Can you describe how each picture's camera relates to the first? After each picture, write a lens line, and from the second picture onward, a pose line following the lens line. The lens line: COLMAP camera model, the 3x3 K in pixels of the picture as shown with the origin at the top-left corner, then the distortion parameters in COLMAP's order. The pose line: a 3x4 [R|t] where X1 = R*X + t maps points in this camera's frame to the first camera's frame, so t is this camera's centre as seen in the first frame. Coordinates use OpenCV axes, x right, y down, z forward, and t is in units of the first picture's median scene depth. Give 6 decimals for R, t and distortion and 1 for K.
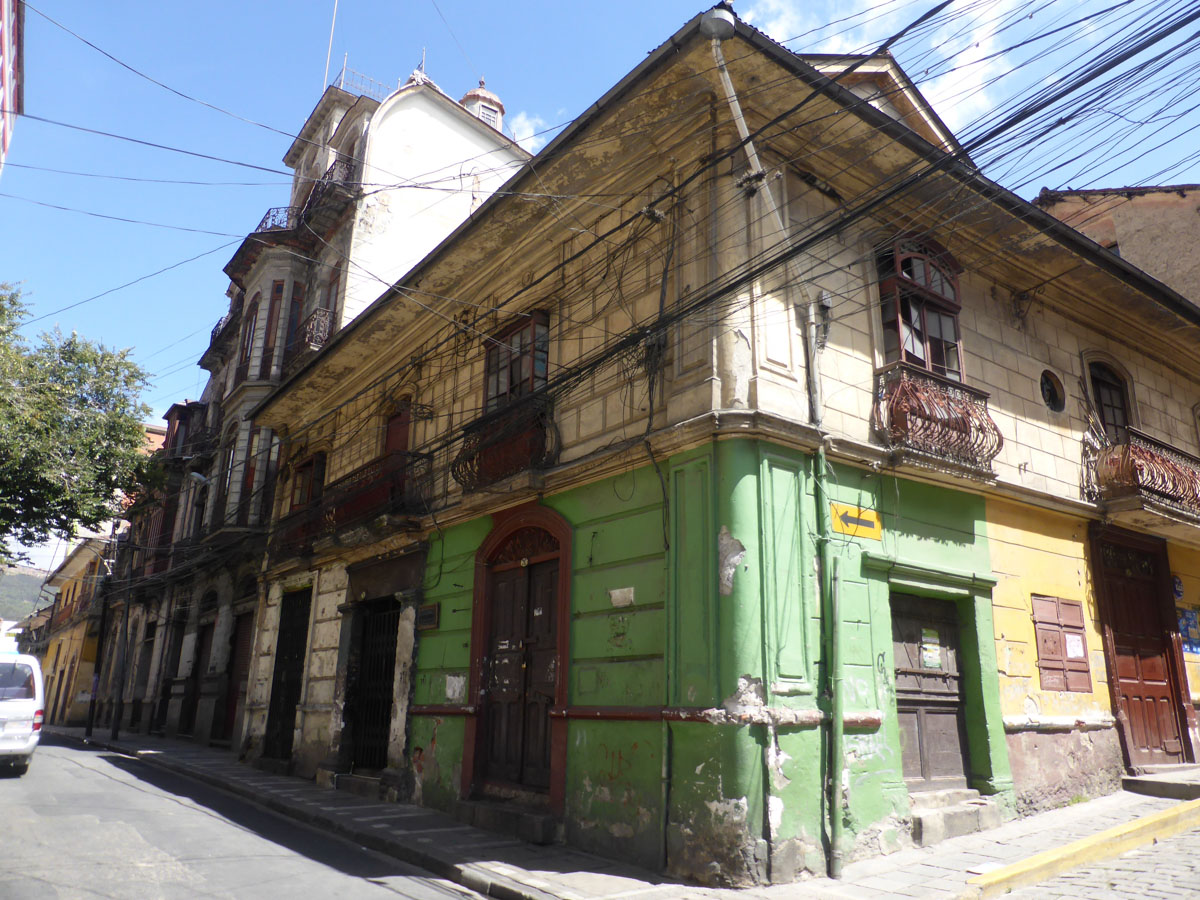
lens RADIAL K [[867.8, 0, 606.2], [0, 867.8, 442.4], [0, 0, 1]] dist [-0.036216, 0.041631]
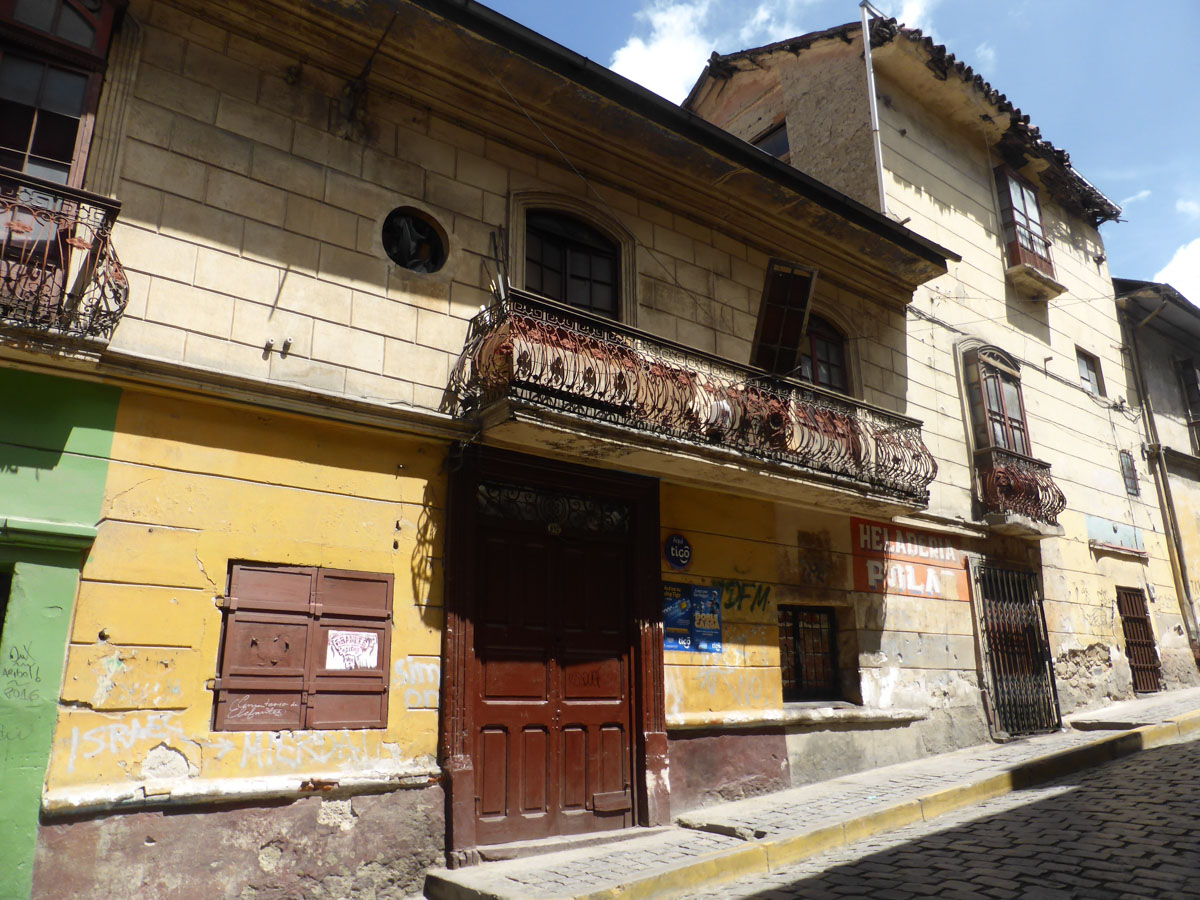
lens RADIAL K [[867.8, 0, 596.3], [0, 867.8, 444.2], [0, 0, 1]] dist [-0.036216, 0.041631]
pose [[0.999390, -0.019704, 0.028823, 0.657964], [0.019532, 0.999790, 0.006253, 0.091596], [-0.028940, -0.005686, 0.999565, 0.388043]]
